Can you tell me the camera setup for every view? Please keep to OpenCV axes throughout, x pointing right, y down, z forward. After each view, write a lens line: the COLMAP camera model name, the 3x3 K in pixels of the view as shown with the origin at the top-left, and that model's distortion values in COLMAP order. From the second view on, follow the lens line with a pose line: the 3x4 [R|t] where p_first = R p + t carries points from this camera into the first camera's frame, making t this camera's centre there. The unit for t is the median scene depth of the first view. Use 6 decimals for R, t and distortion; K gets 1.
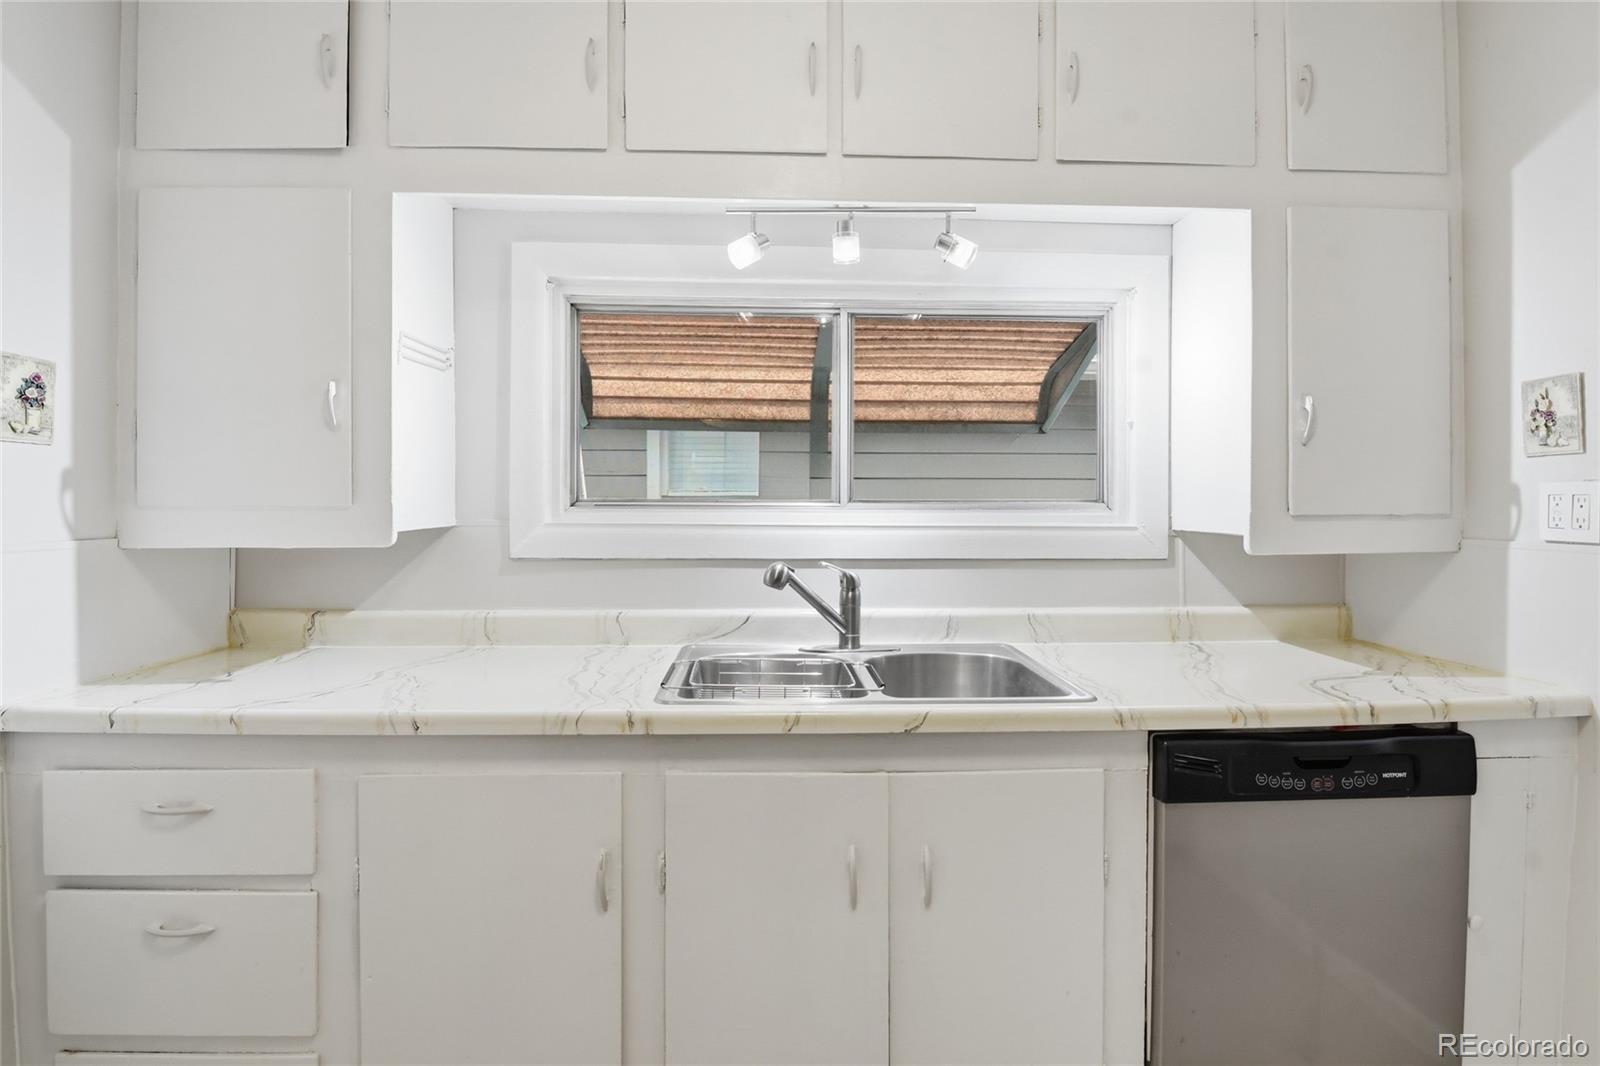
lens RADIAL K [[781.4, 0, 799.5], [0, 781.4, 503.9], [0, 0, 1]] dist [-0.000538, -0.017264]
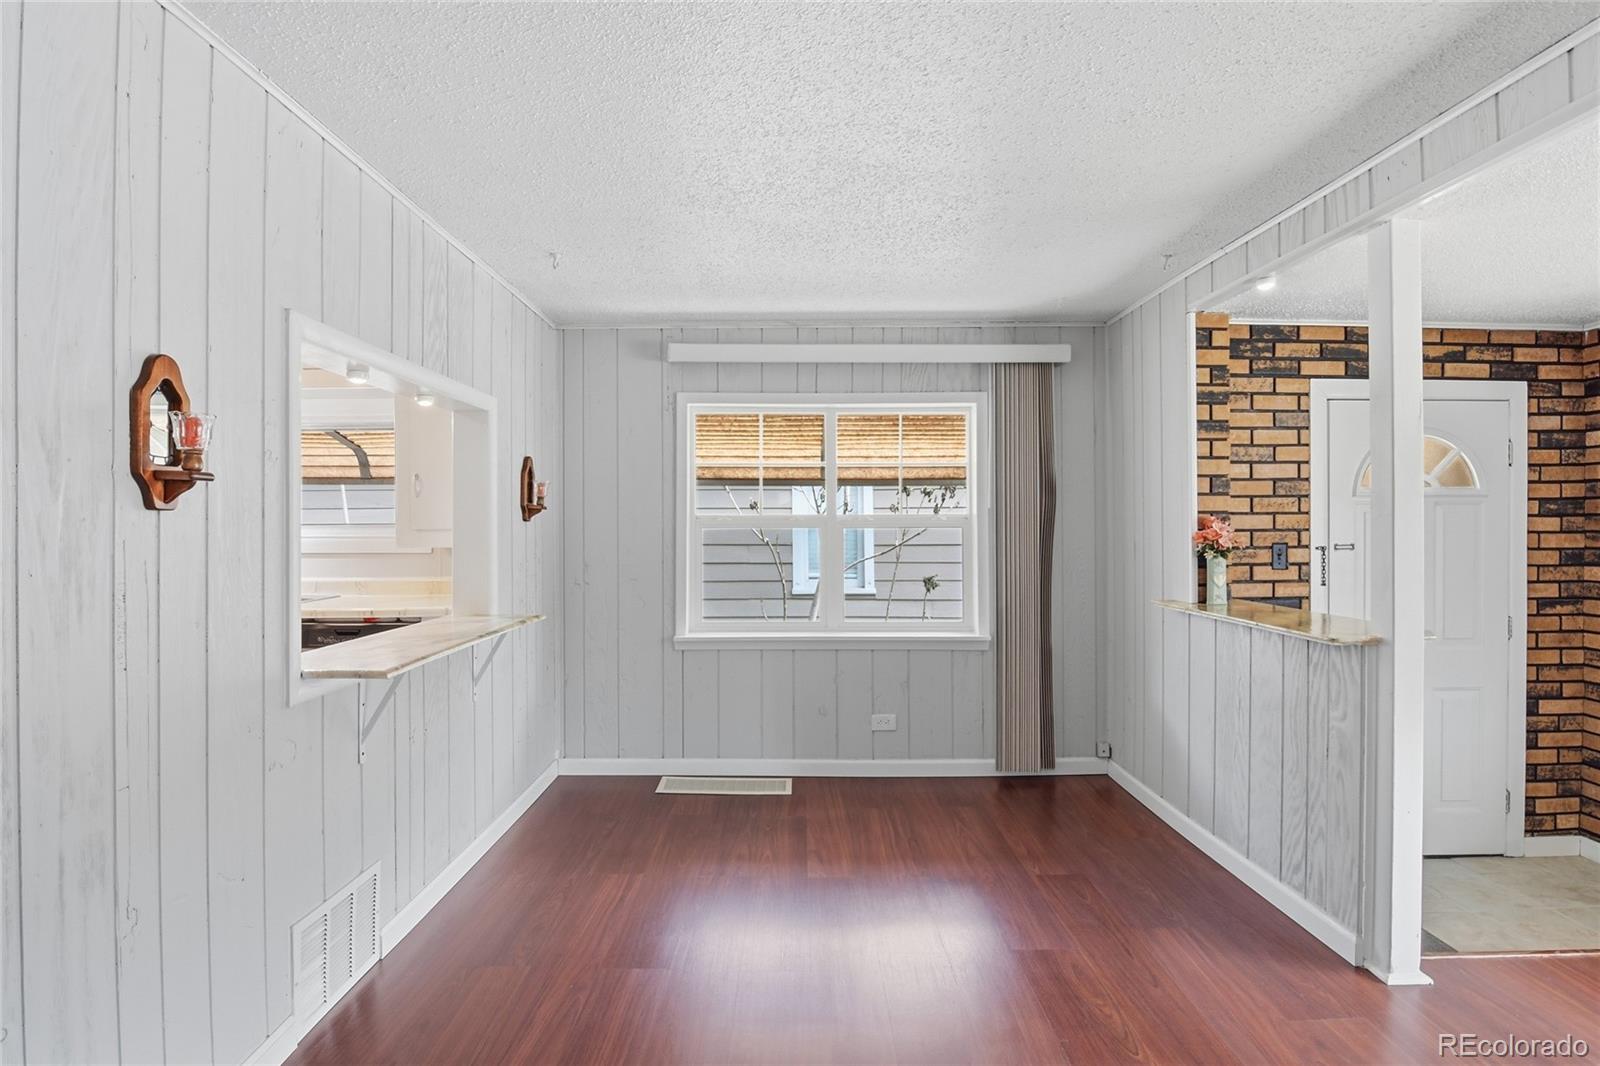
lens RADIAL K [[777.6, 0, 798.6], [0, 777.6, 524.8], [0, 0, 1]] dist [-0.003051, -0.013126]
pose [[0.999050, -0.001551, -0.043546, 1.617540], [0.001268, 0.999978, -0.006508, 0.010125], [0.043555, 0.006446, 0.999030, -1.020062]]
